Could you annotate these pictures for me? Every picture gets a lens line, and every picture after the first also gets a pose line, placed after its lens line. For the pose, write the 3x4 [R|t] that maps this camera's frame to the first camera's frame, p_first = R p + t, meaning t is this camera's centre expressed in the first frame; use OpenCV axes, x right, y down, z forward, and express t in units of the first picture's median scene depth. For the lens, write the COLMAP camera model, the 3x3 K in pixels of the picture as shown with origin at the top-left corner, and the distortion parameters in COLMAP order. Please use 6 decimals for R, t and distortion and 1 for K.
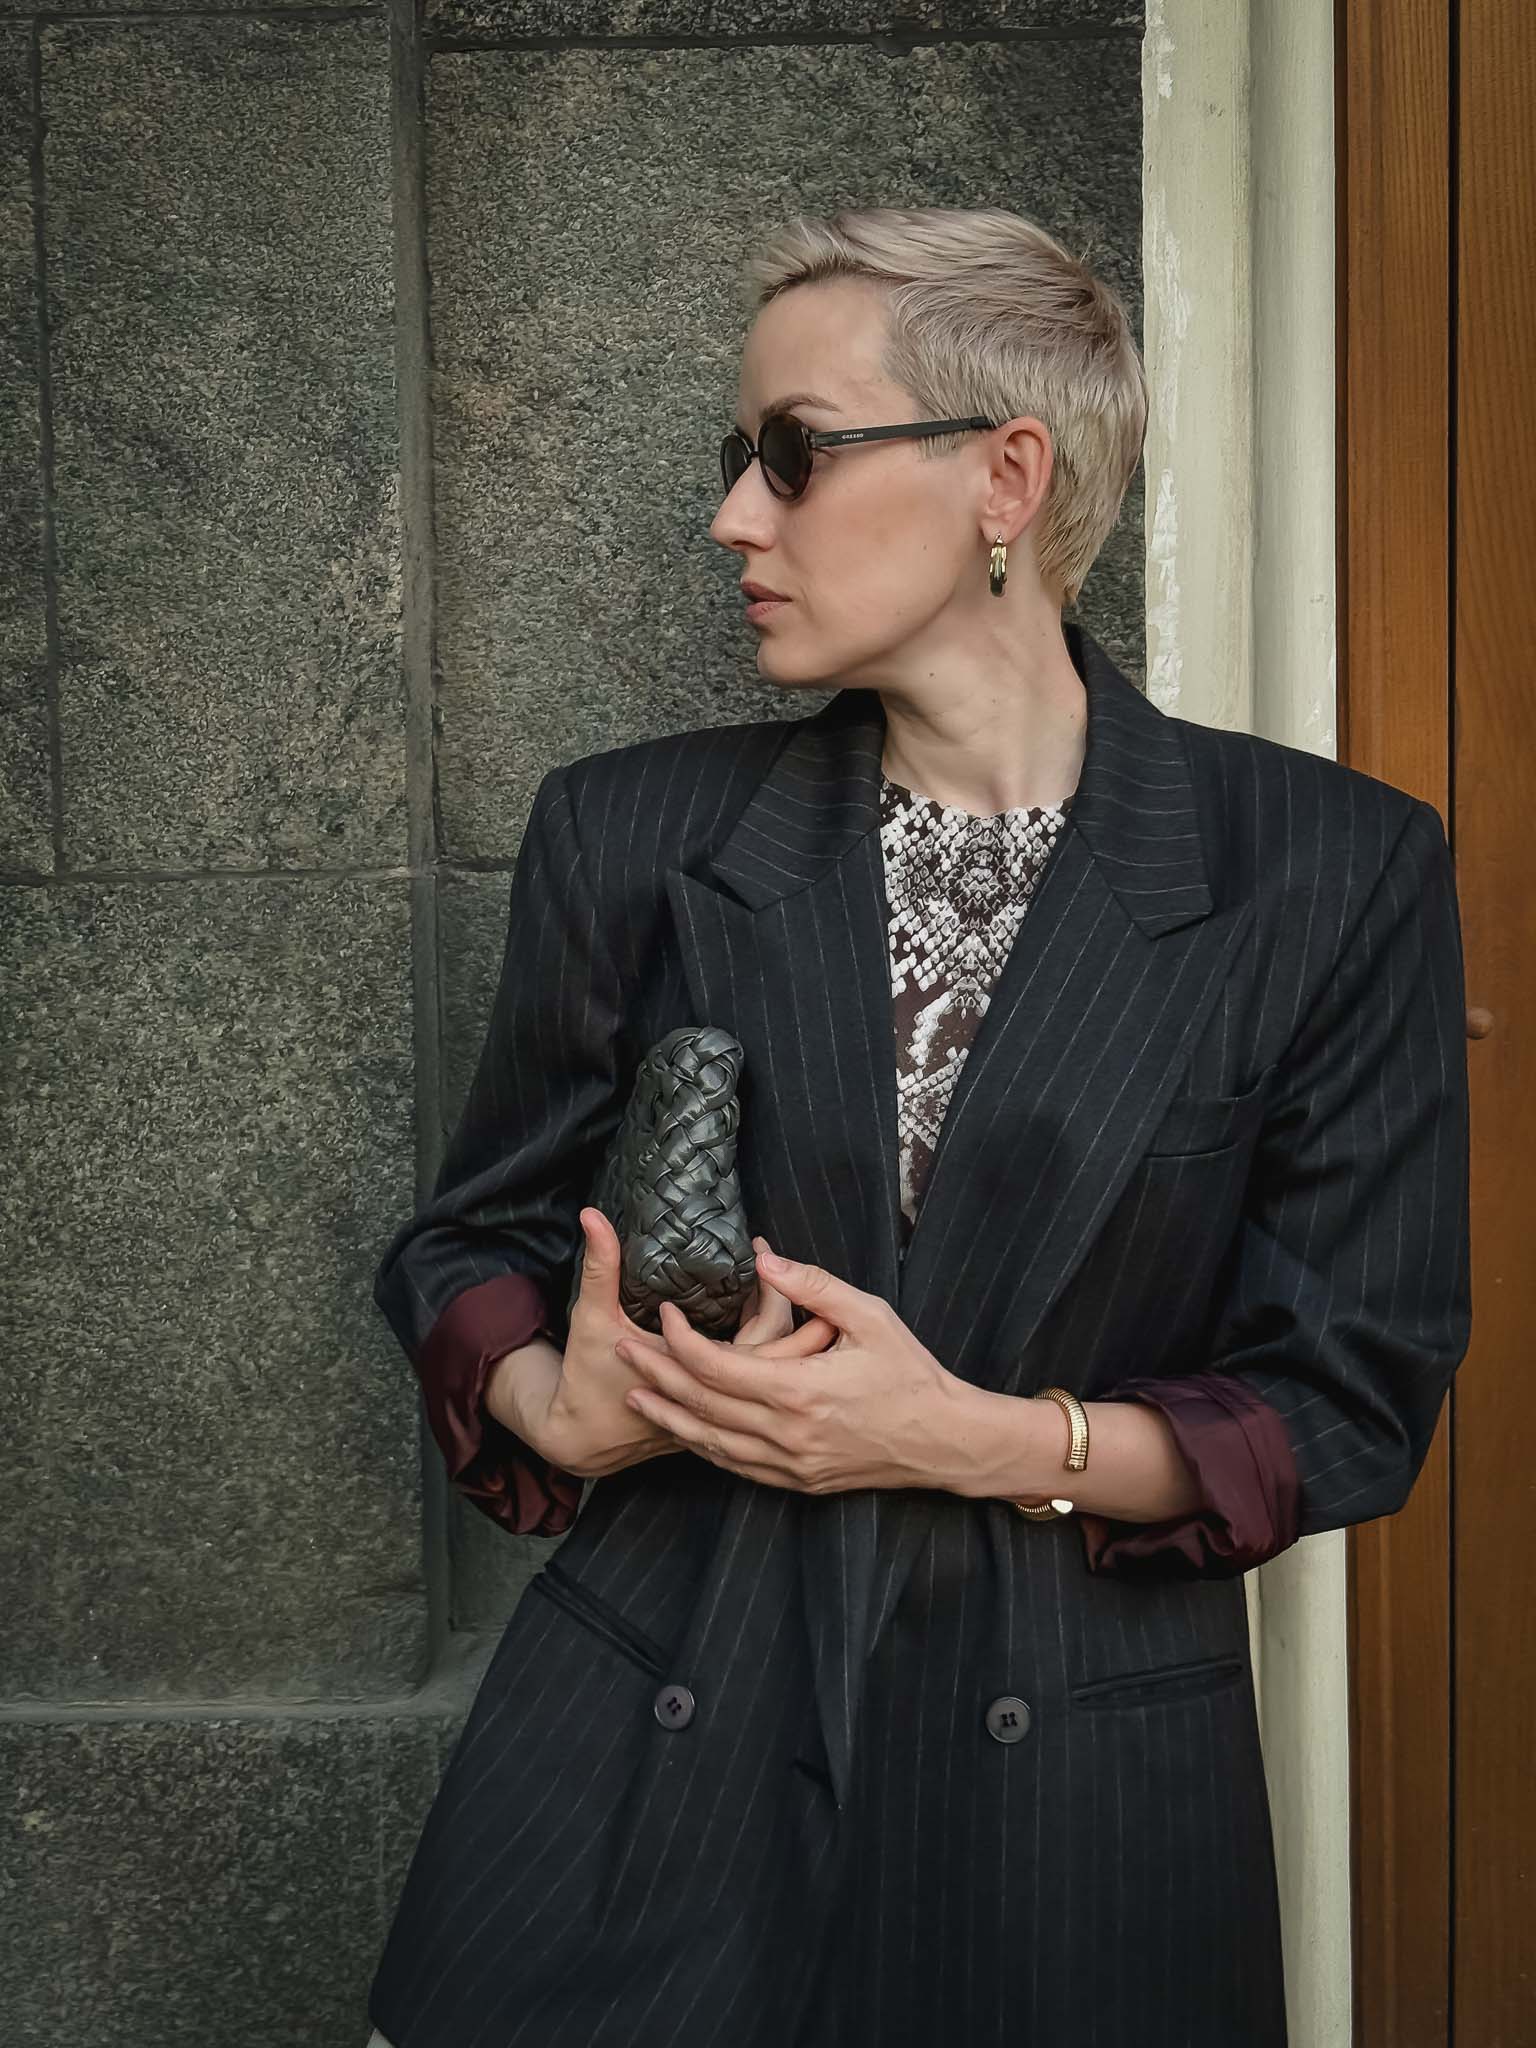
lens RADIAL K [[2894.1, 0, 771.6], [0, 2894.1, 1027.5], [0, 0, 1]] dist [-0.029150, 0.000000]
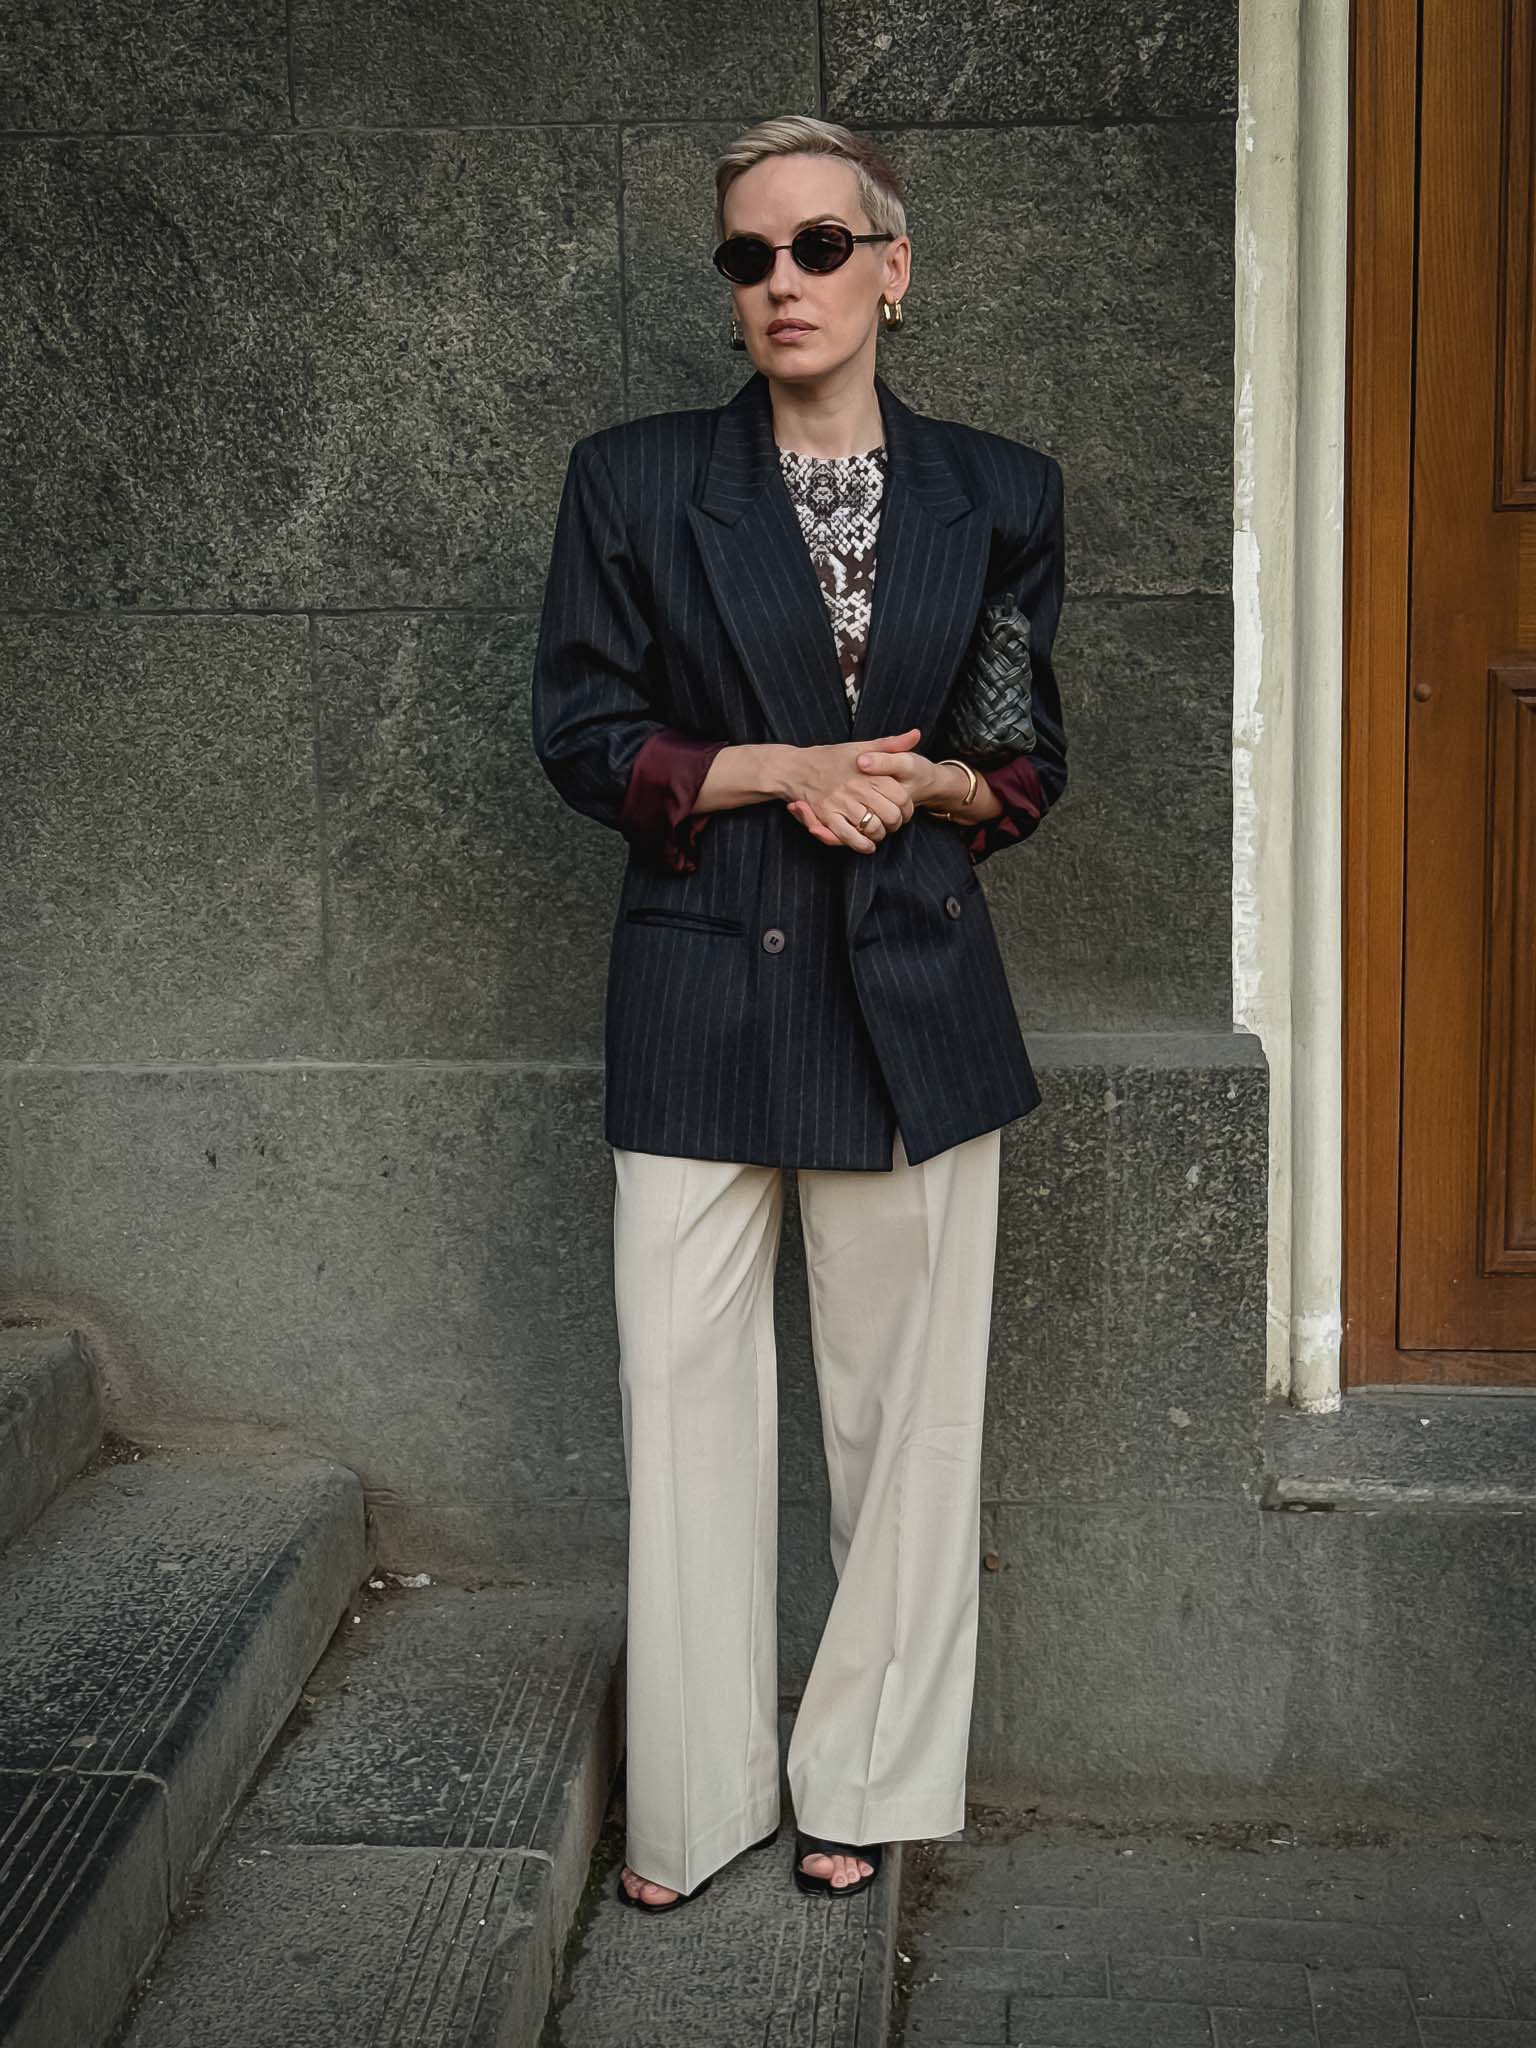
lens RADIAL K [[2894.1, 0, 765.2], [0, 2894.1, 1017.4], [0, 0, 1]] dist [-0.029150, 0.000000]
pose [[0.999905, 0.000861, -0.013757, -0.131213], [0.000304, 0.996427, 0.084463, 0.047969], [0.013780, -0.084459, 0.996332, -0.779478]]
